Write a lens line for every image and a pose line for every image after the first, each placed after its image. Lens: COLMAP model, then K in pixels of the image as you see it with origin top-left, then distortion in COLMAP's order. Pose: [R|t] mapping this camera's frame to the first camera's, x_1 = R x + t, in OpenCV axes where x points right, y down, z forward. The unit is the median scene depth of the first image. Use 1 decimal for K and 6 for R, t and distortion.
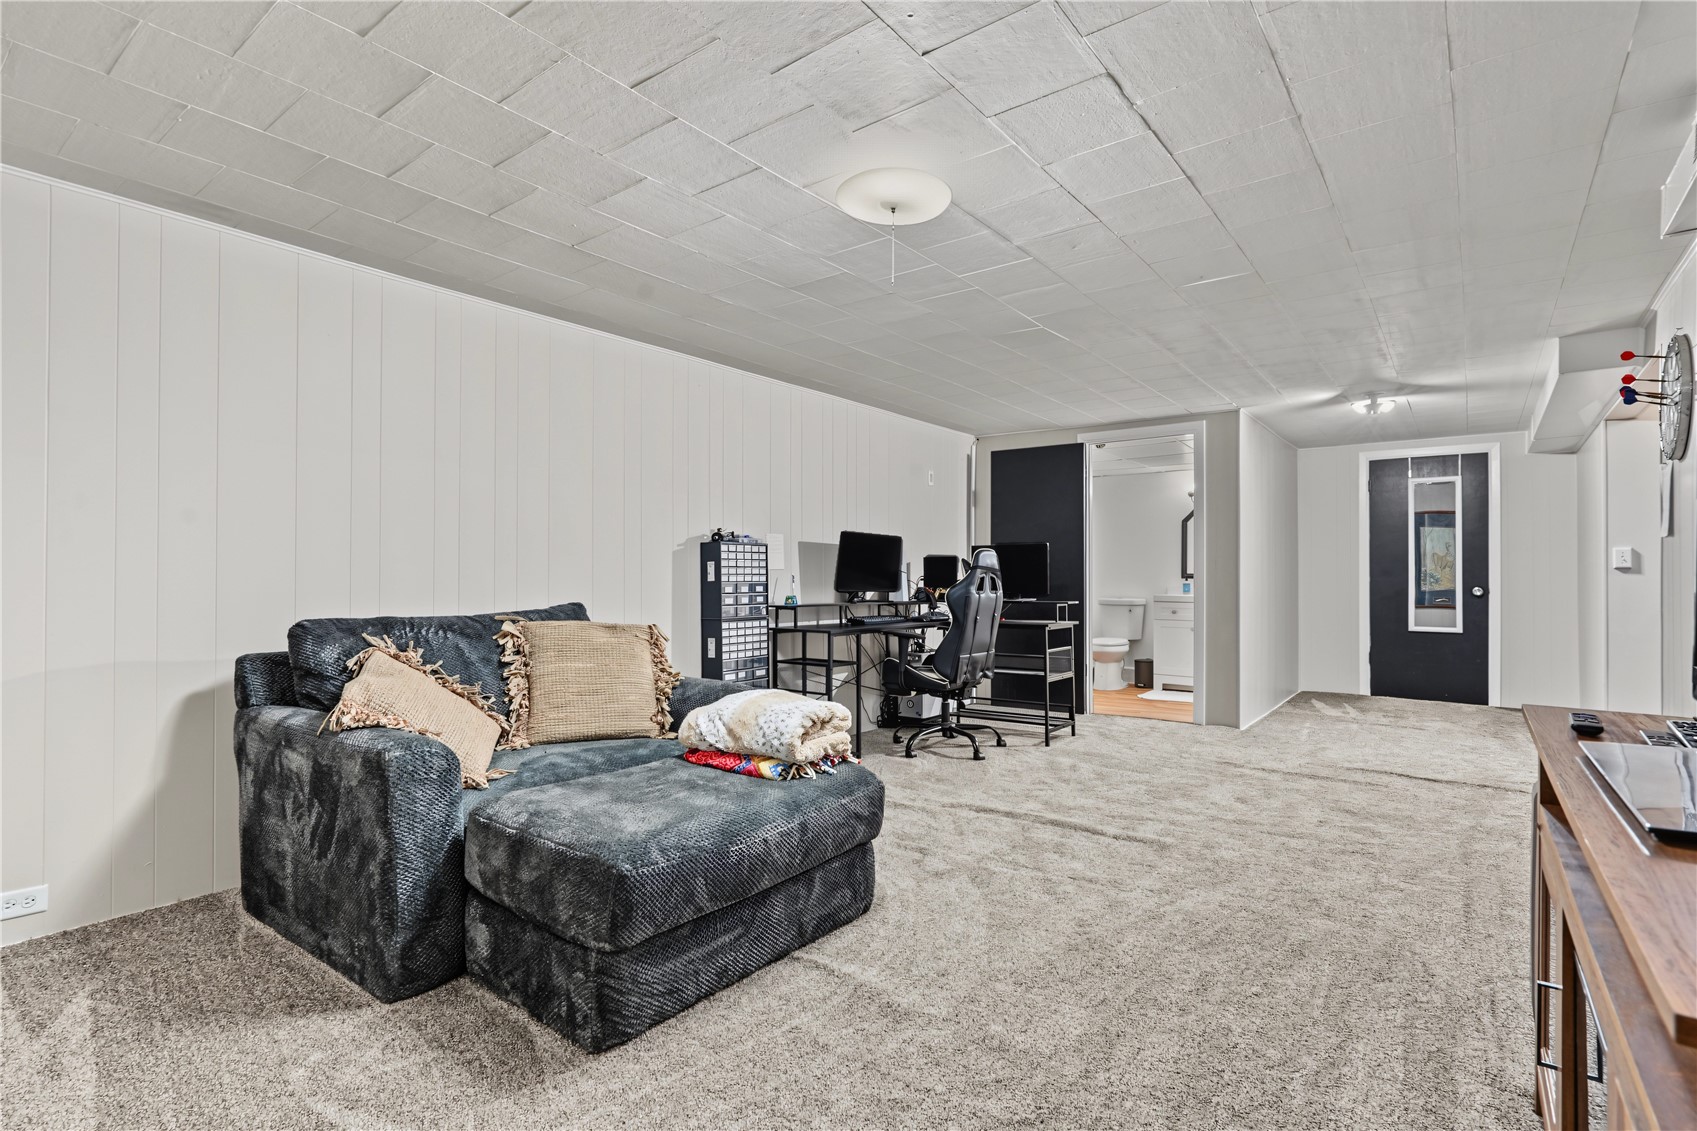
lens RADIAL K [[804.5, 0, 835.9], [0, 804.5, 573.8], [0, 0, 1]] dist [-0.000921, 0.000074]
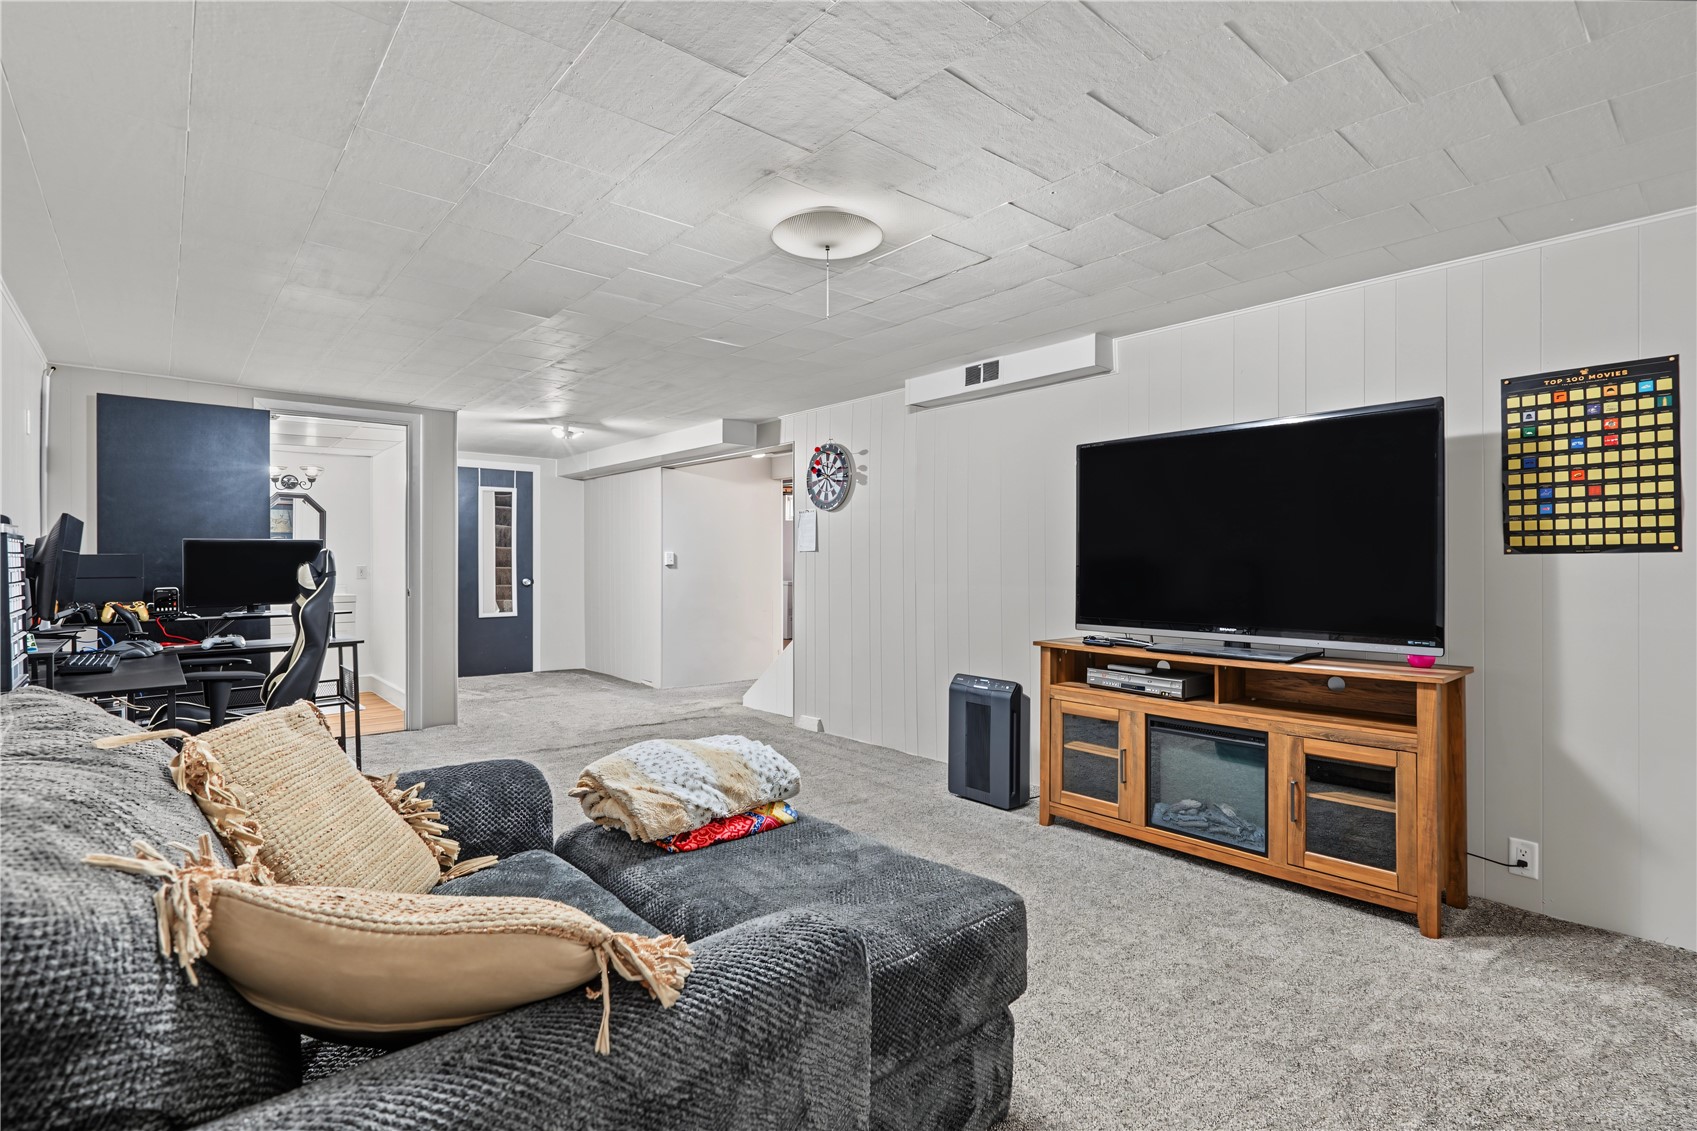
lens RADIAL K [[804.5, 0, 832.7], [0, 804.5, 558.2], [0, 0, 1]] dist [-0.000921, 0.000074]
pose [[0.210644, -0.001864, 0.977561, -0.874016], [0.004271, 0.999990, 0.000986, -0.038163], [-0.977554, 0.003968, 0.210650, 0.702939]]
